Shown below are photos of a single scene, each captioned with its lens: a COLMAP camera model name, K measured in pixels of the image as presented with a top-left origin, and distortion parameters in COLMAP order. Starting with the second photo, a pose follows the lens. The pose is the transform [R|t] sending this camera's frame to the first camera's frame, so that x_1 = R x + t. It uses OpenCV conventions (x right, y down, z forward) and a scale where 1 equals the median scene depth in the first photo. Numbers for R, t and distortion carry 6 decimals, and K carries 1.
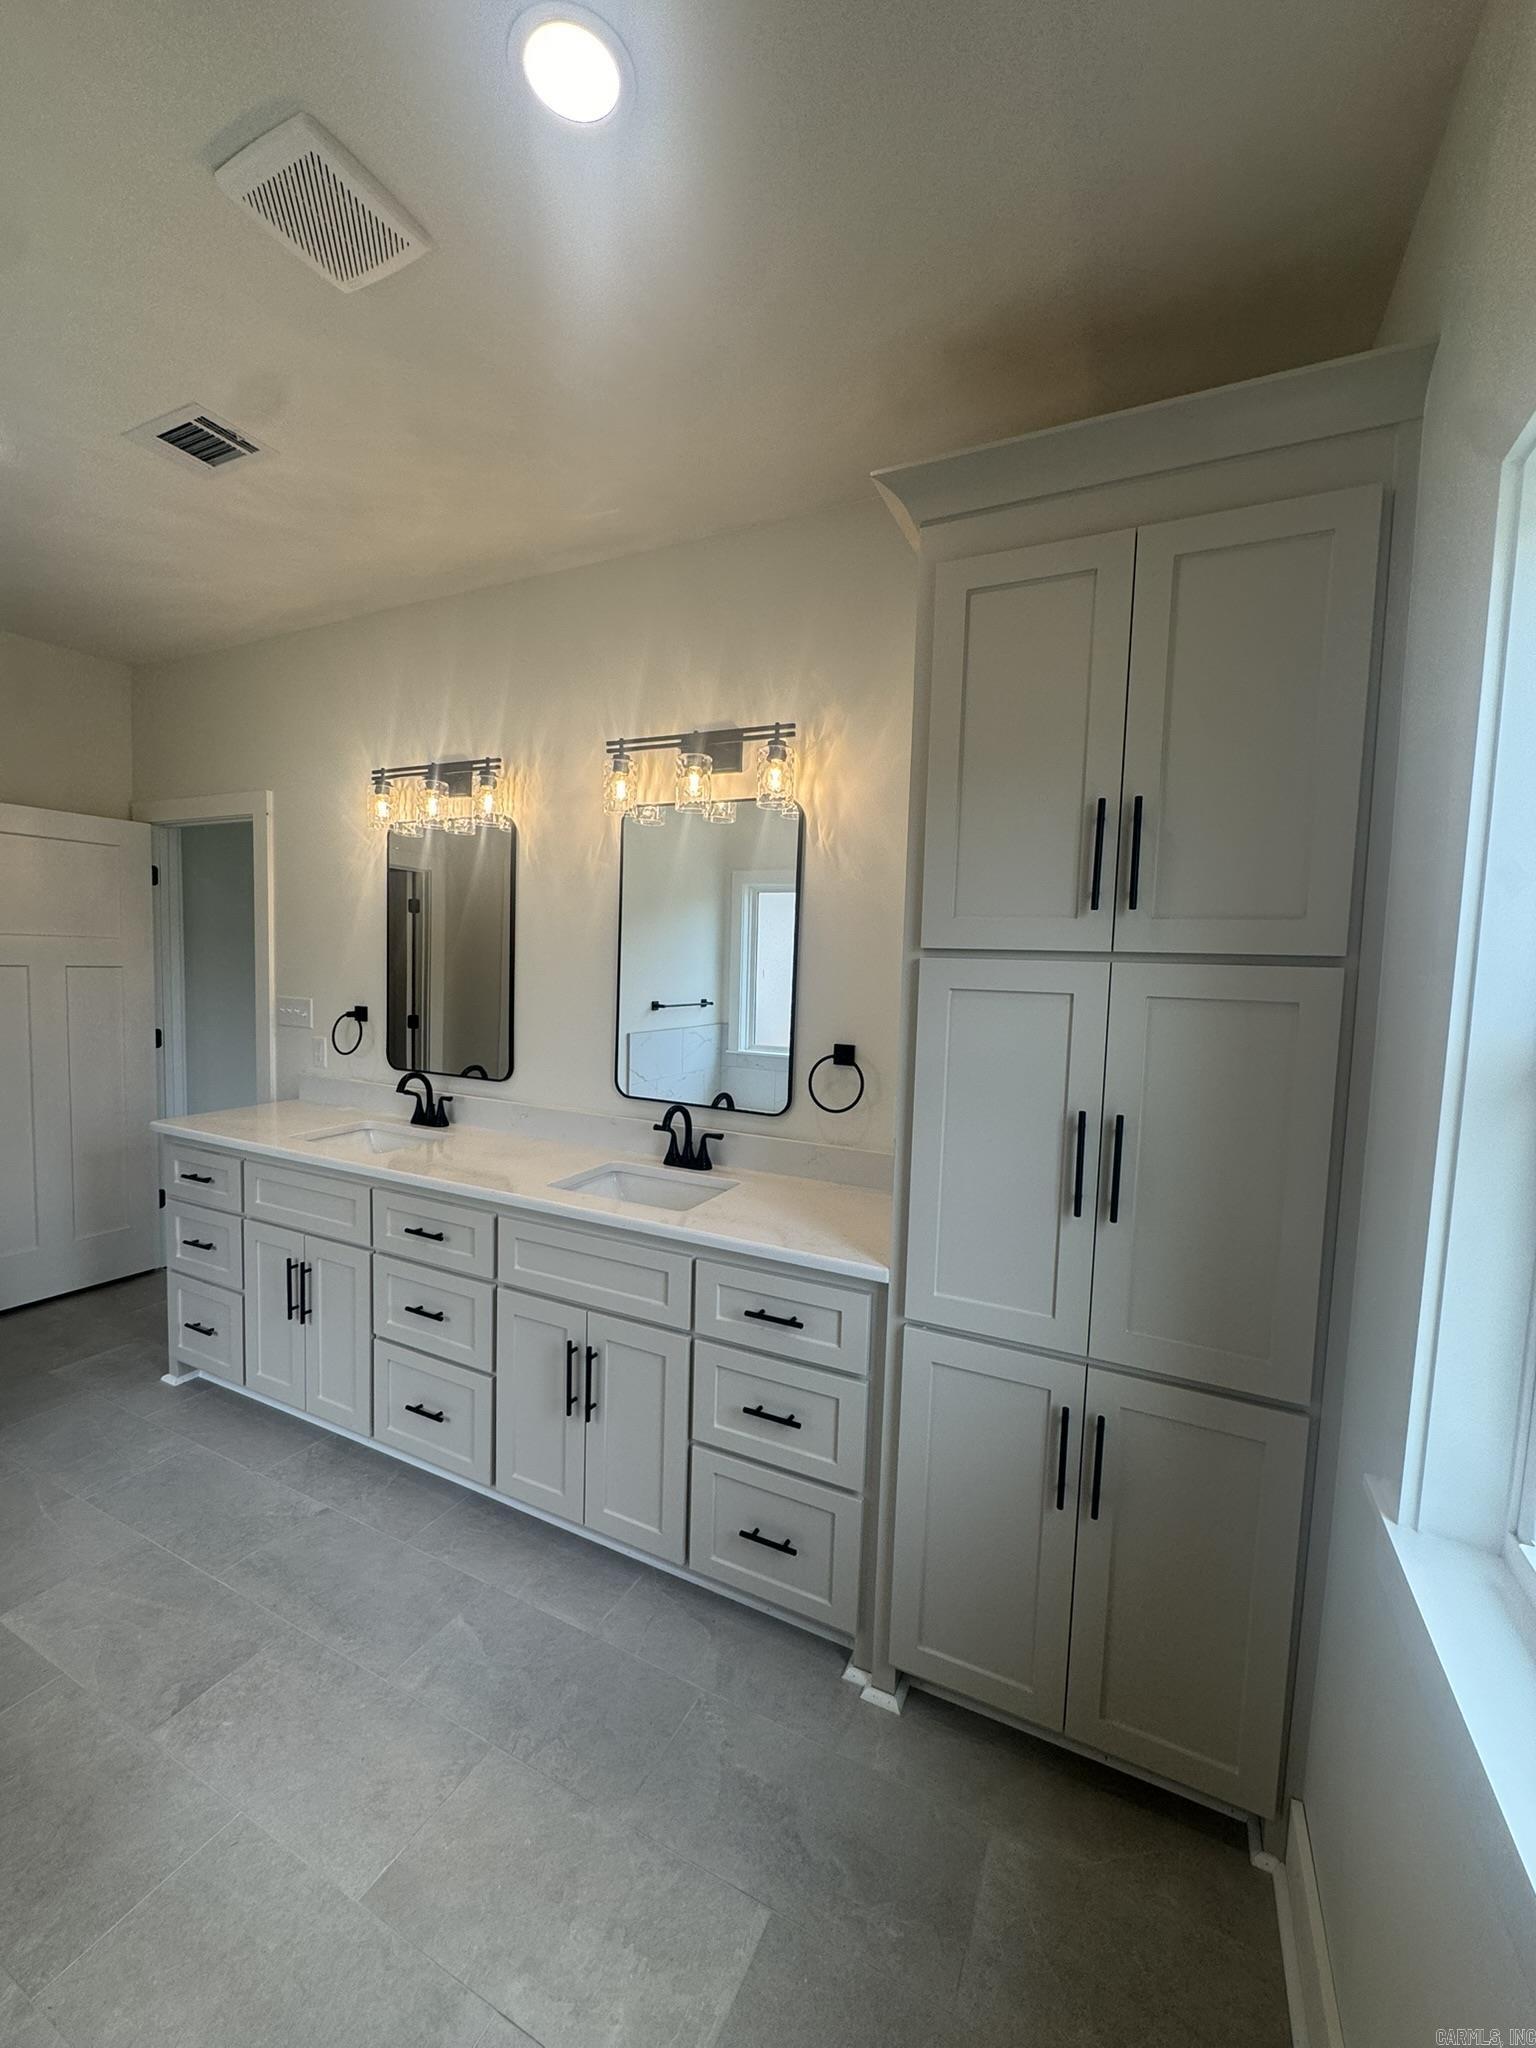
lens RADIAL K [[821.9, 0, 772.0], [0, 821.9, 1013.3], [0, 0, 1]] dist [0.000662, -0.000025]
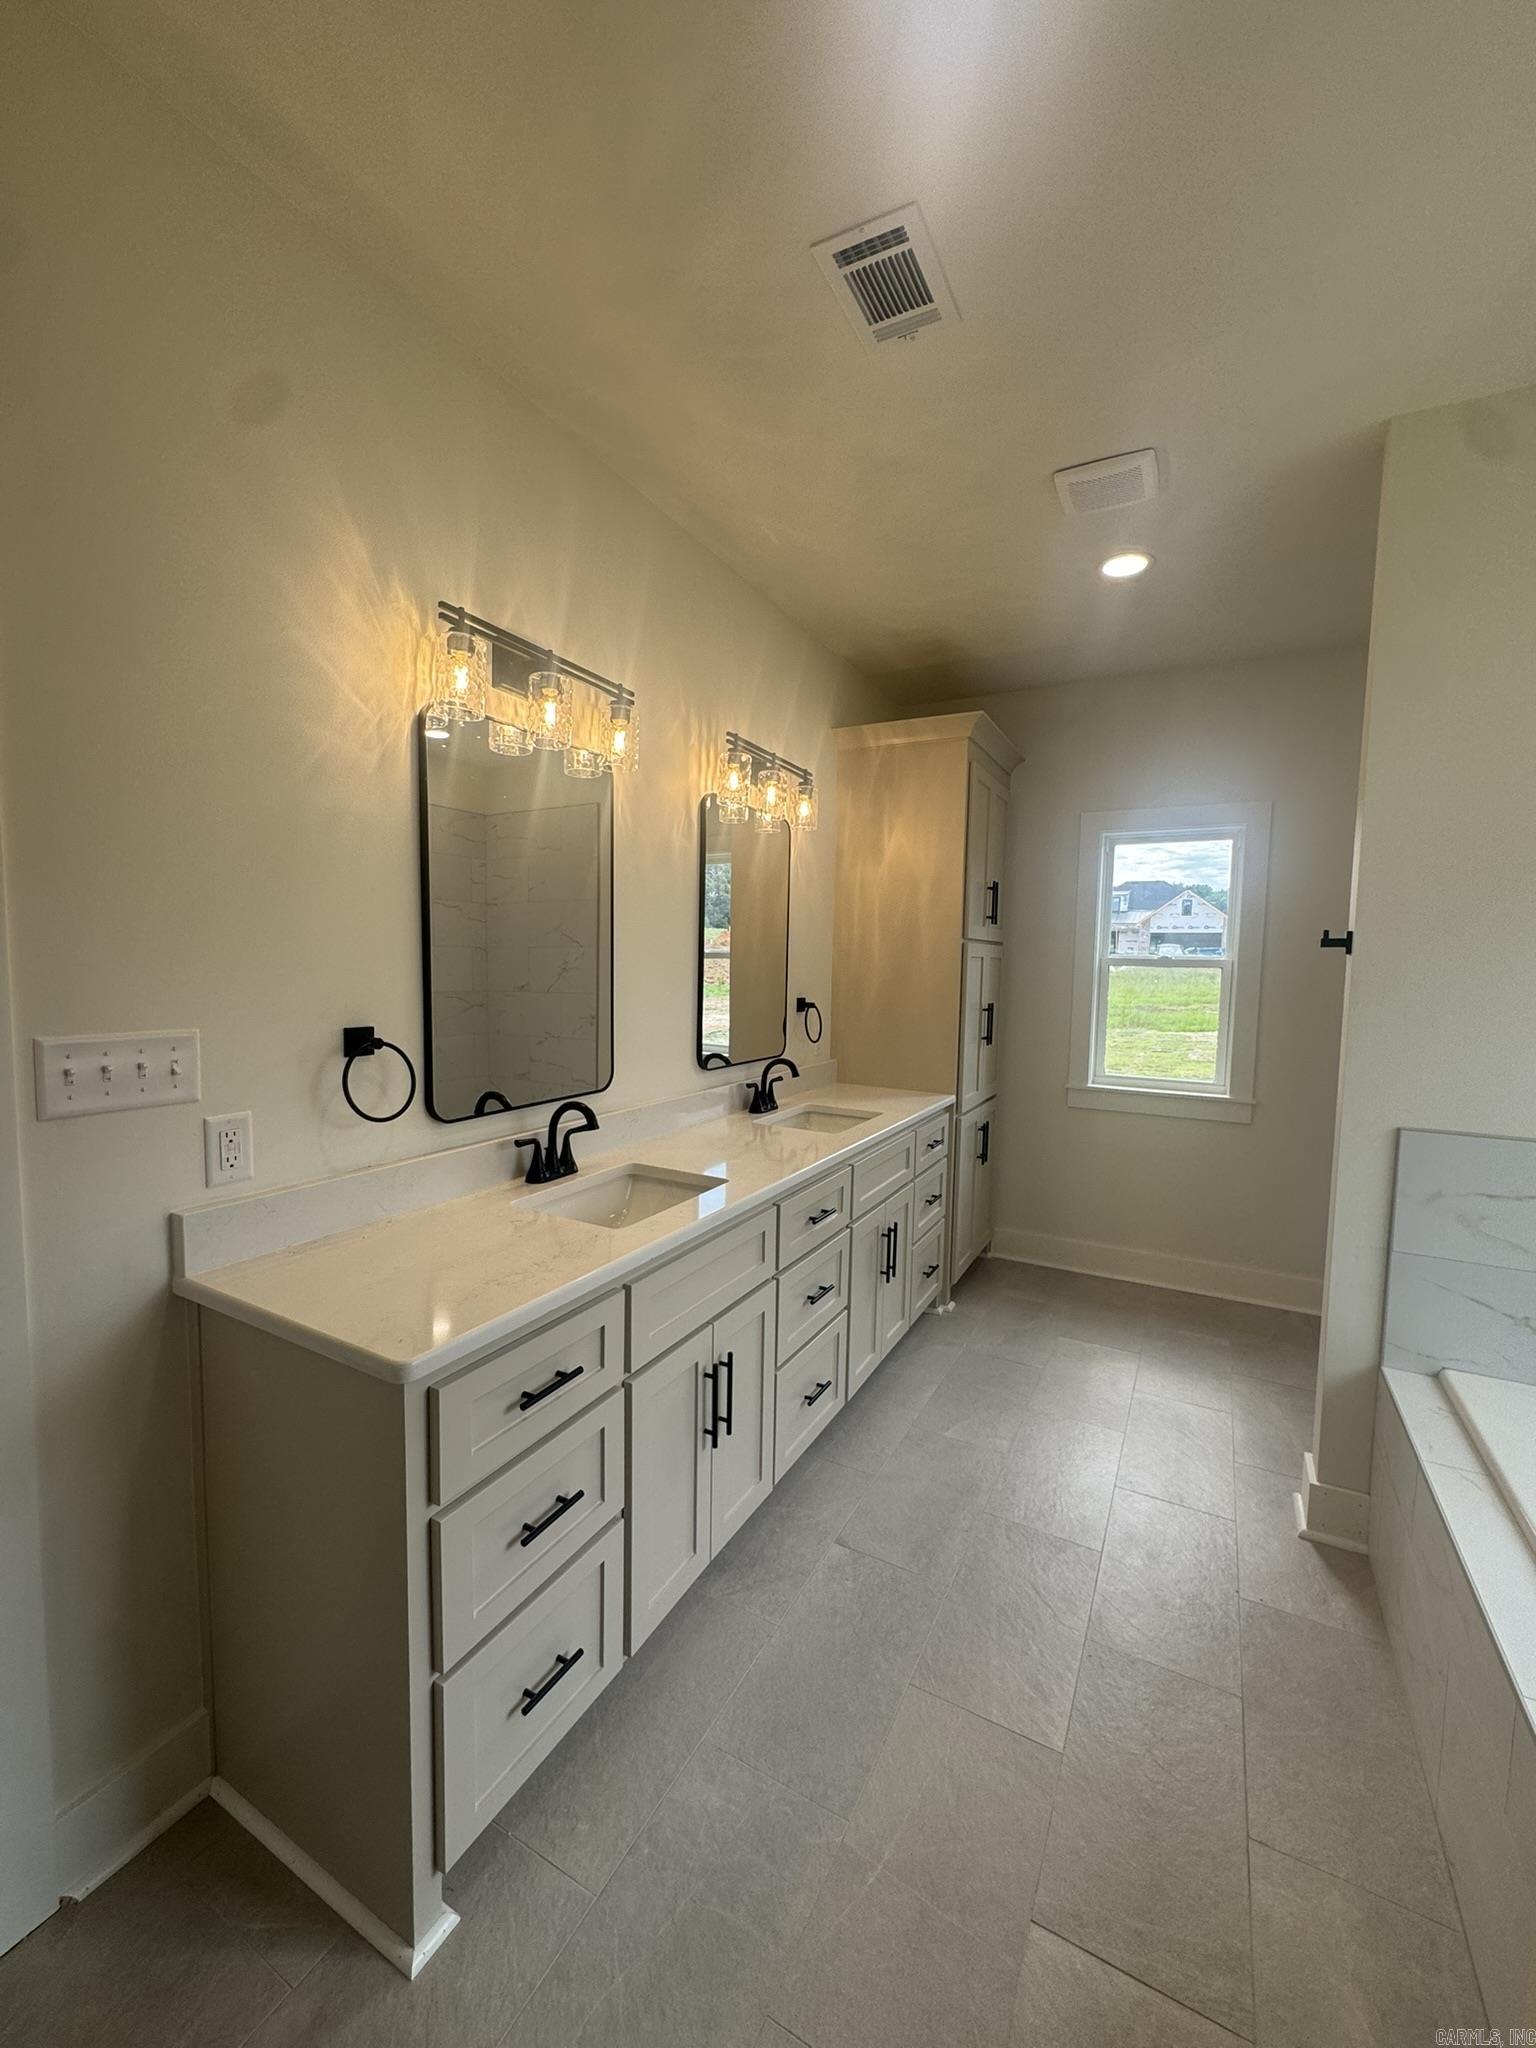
lens RADIAL K [[812.7, 0, 766.7], [0, 812.7, 1024.4], [0, 0, 1]] dist [-0.001442, 0.000115]
pose [[0.052300, -0.105261, 0.993068, -1.344979], [0.053247, 0.993309, 0.102482, -0.066257], [-0.997211, 0.047518, 0.057555, 0.968074]]
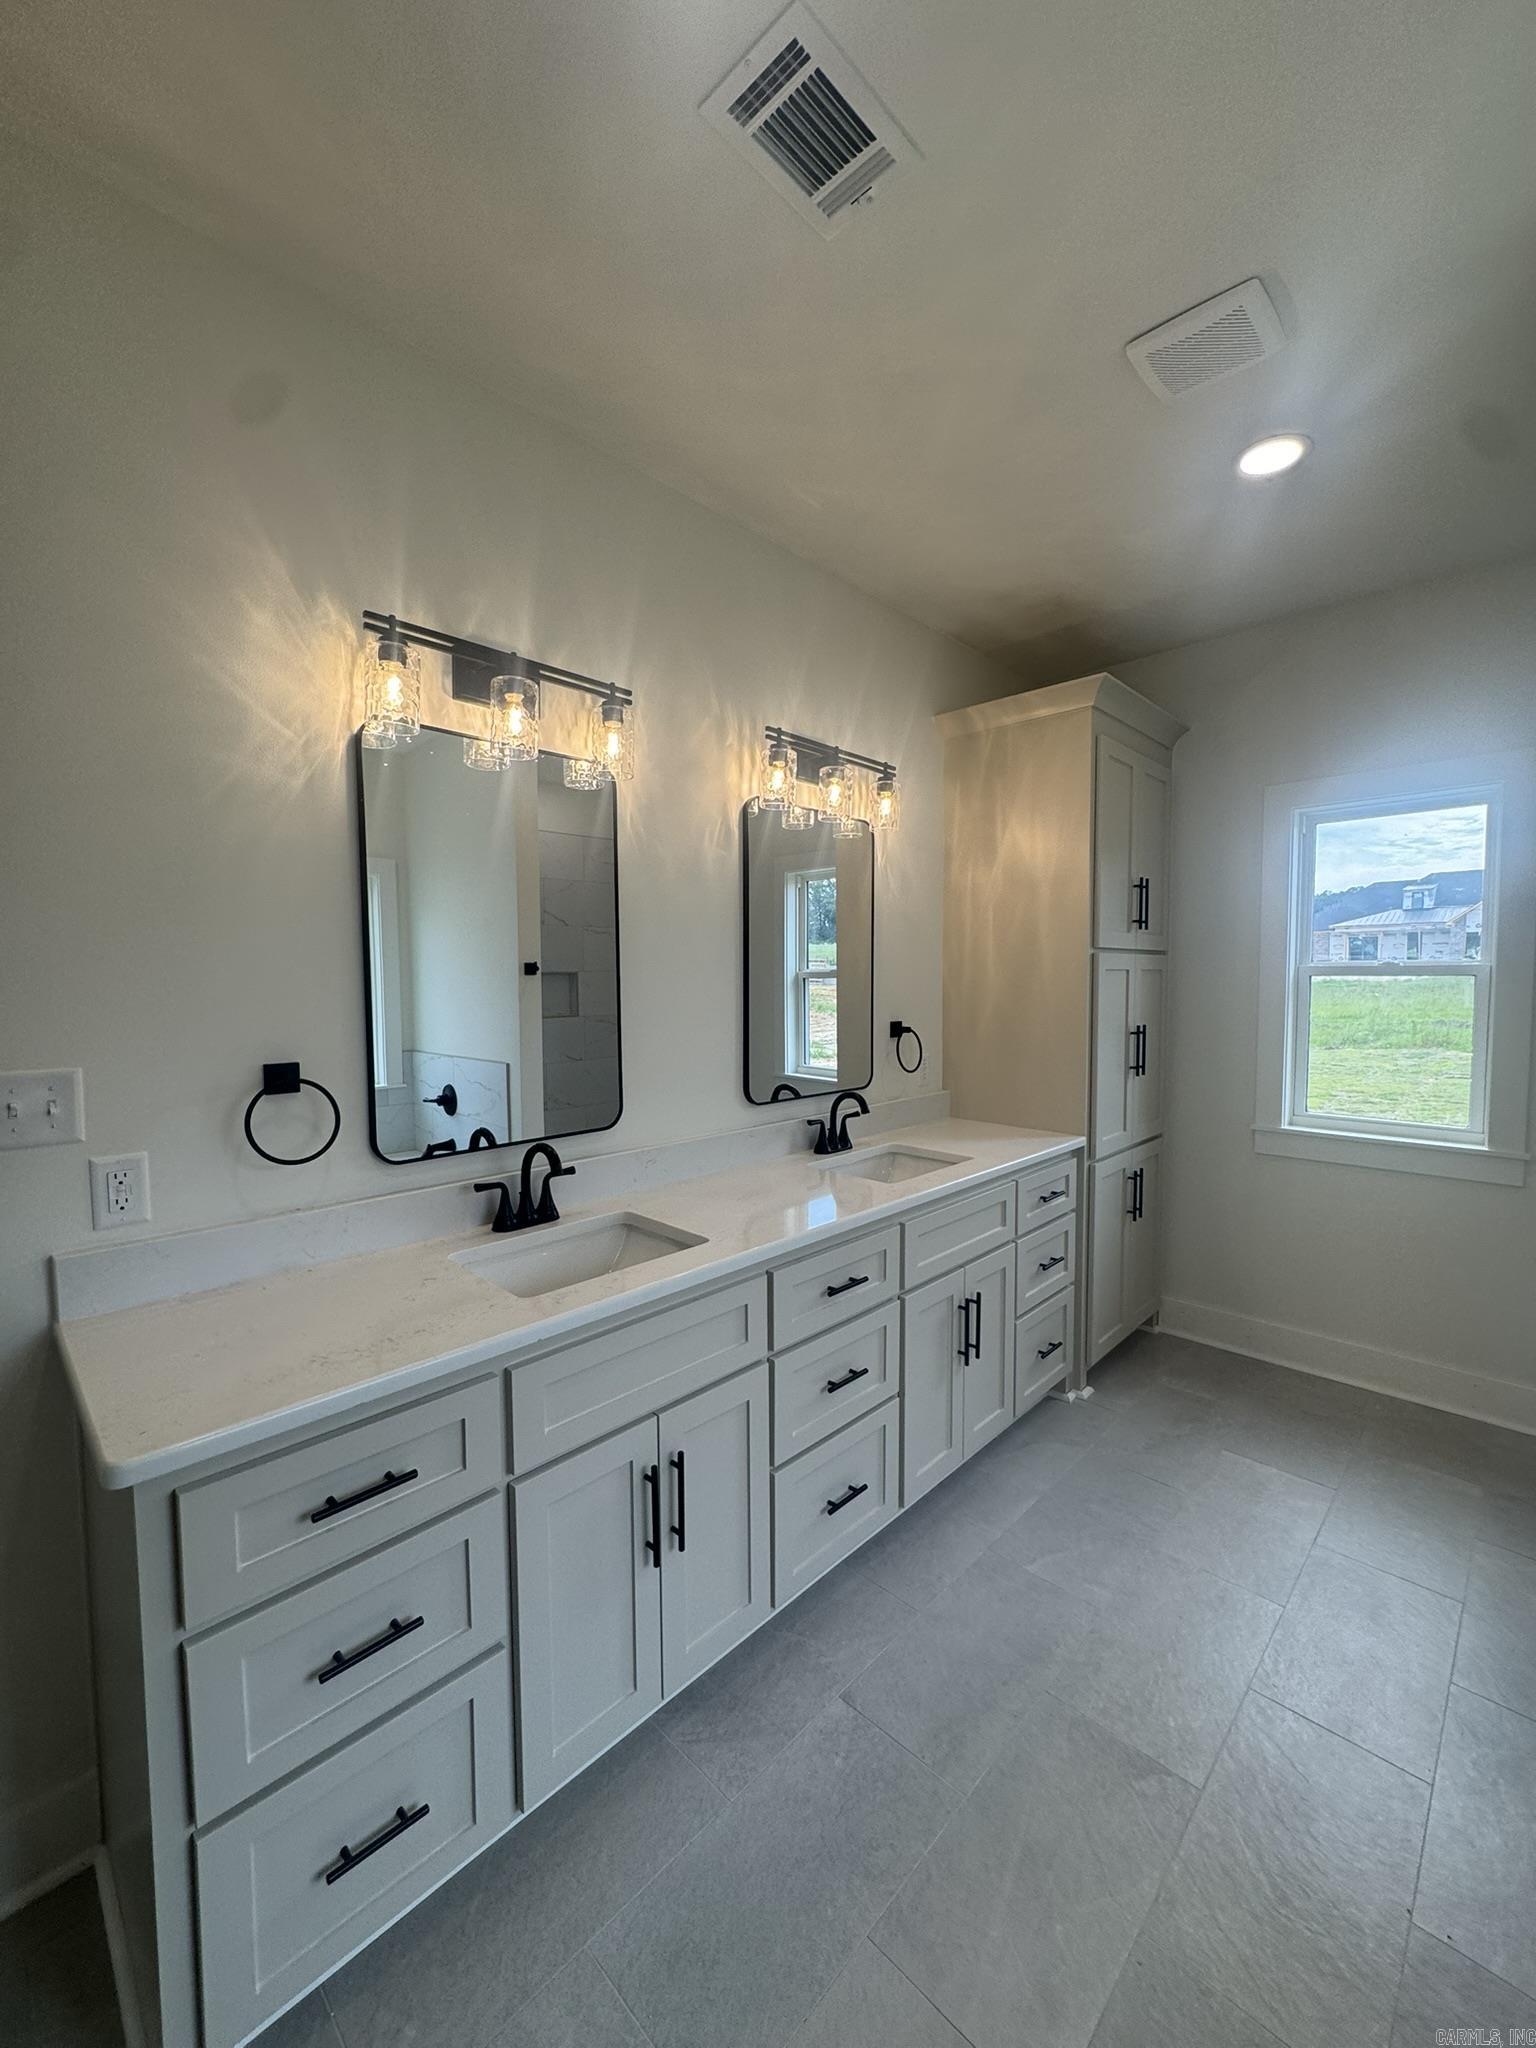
lens RADIAL K [[812.7, 0, 766.7], [0, 812.7, 1024.4], [0, 0, 1]] dist [-0.001442, 0.000115]
pose [[0.319564, -0.083405, 0.943887, -1.170781], [0.081673, 0.994836, 0.060256, -0.050482], [-0.944038, 0.057835, 0.324726, 0.766349]]
